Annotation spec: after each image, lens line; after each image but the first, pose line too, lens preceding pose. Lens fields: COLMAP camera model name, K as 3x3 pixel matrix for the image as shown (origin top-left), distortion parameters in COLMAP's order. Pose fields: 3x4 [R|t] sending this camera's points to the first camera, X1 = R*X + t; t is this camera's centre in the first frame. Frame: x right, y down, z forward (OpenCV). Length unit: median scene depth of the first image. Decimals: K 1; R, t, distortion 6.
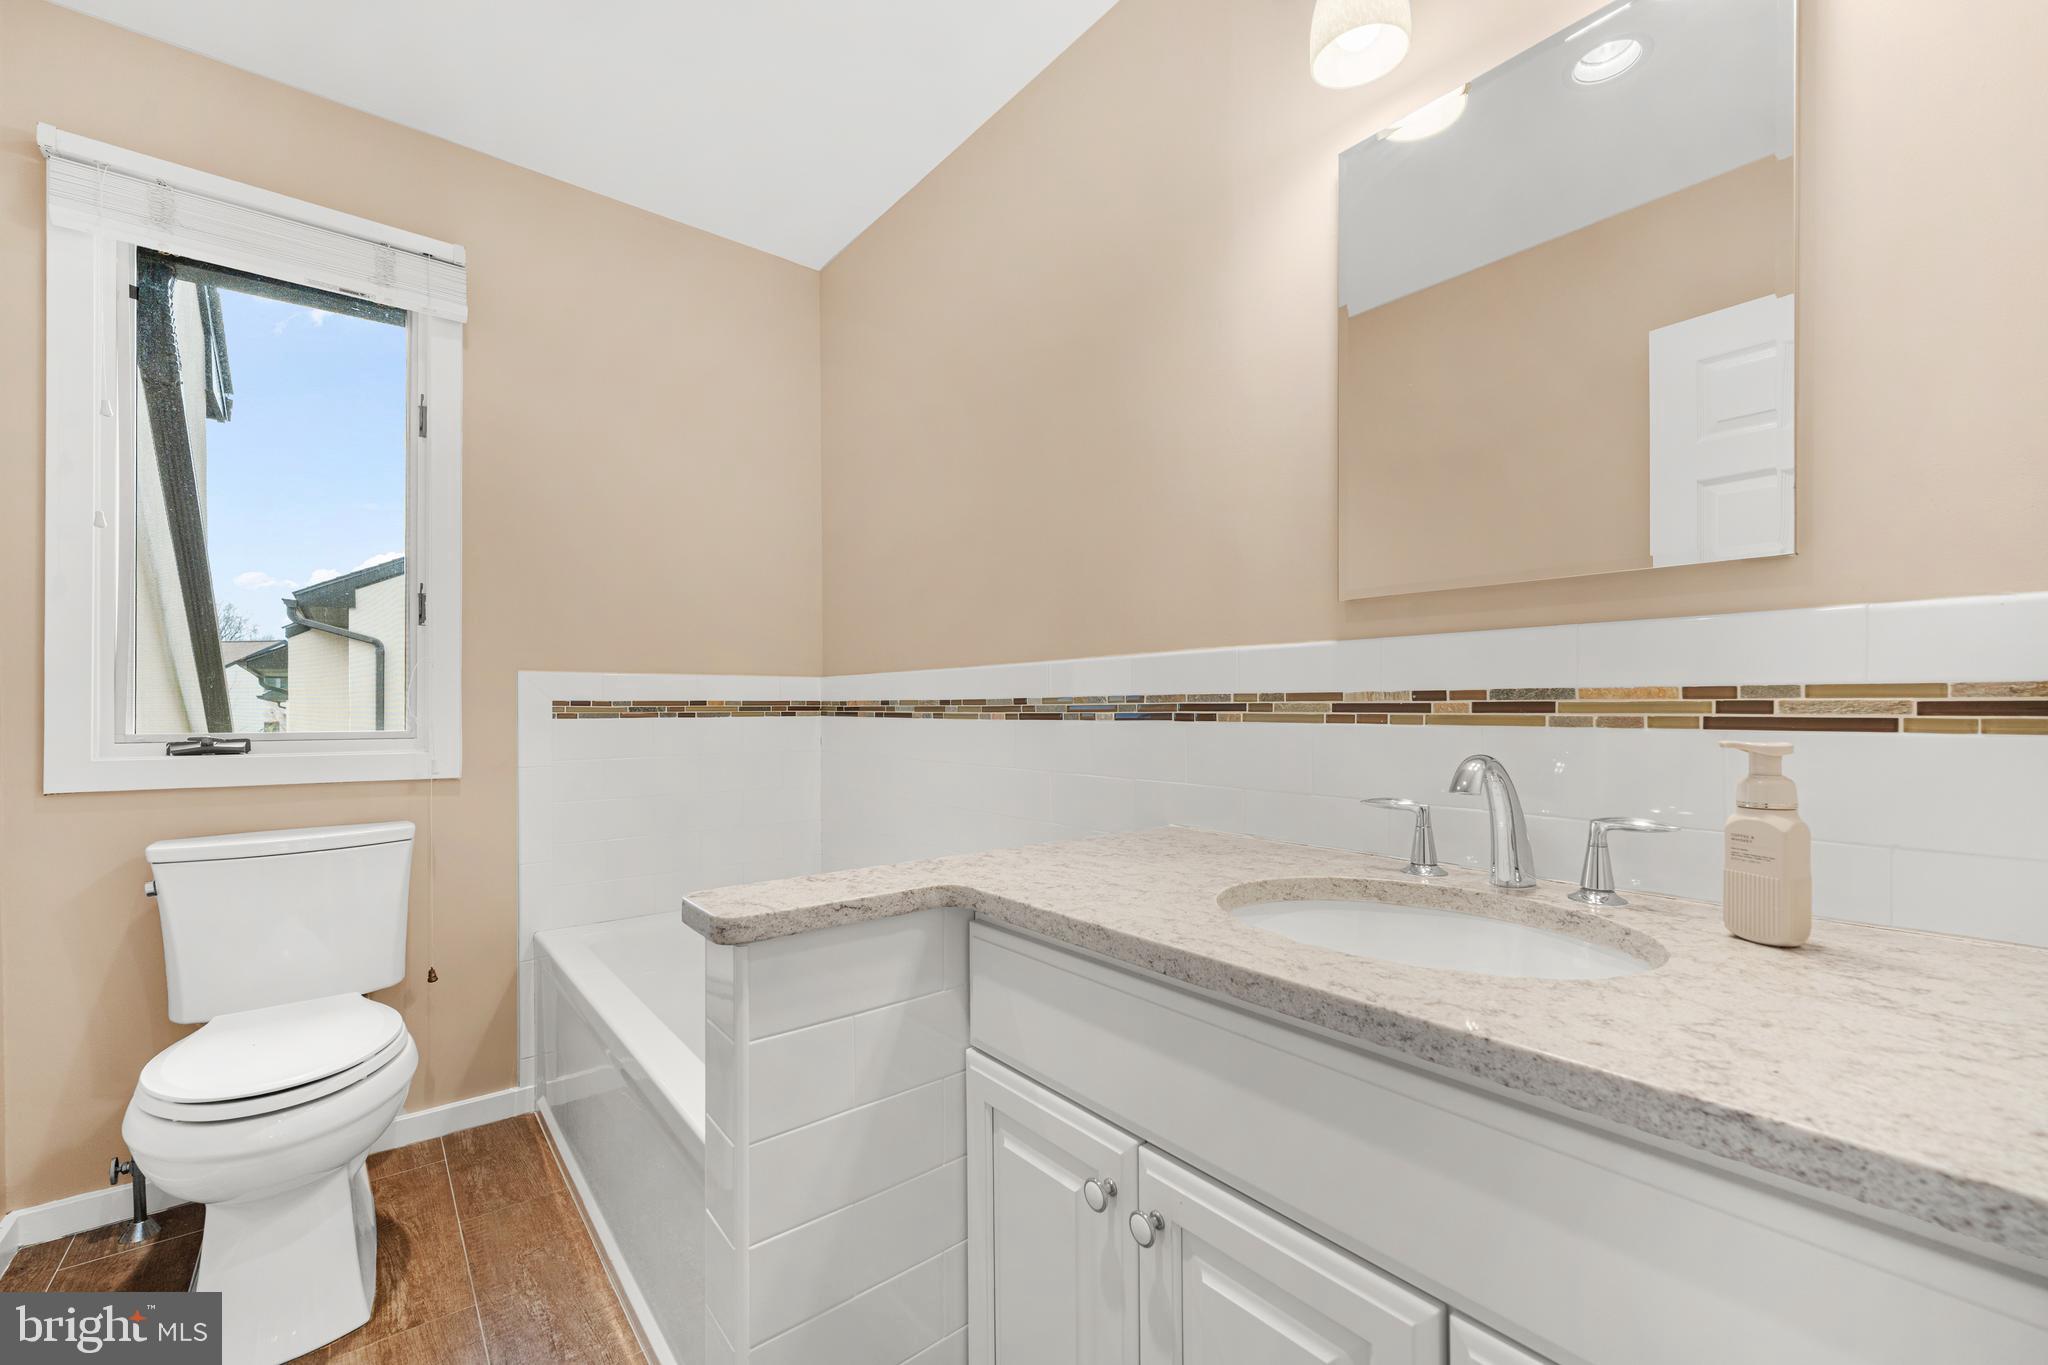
lens RADIAL K [[832.5, 0, 1024.0], [0, 832.5, 682.5], [0, 0, 1]] dist [-0.001054, -0.000460]
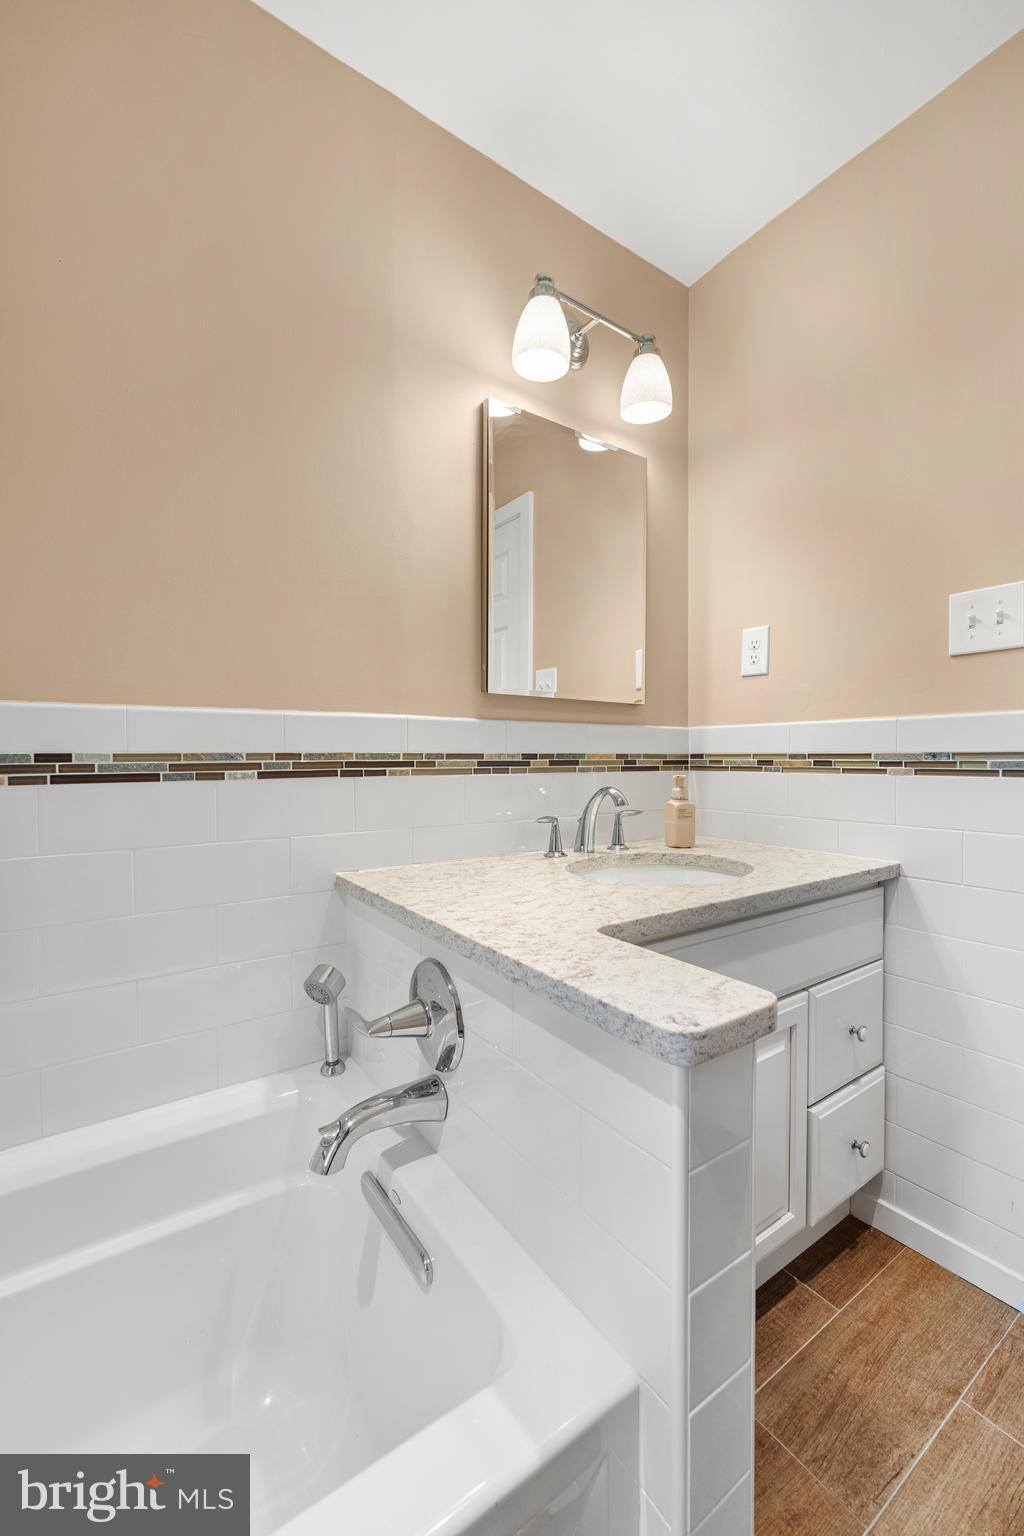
lens RADIAL K [[624.4, 0, 483.4], [0, 624.4, 765.3], [0, 0, 1]] dist [-0.001054, -0.000460]
pose [[0.086537, -0.000942, 0.996248, -0.684098], [-0.021095, 0.999774, 0.002778, 0.027526], [-0.996025, -0.021257, 0.086498, 0.832340]]
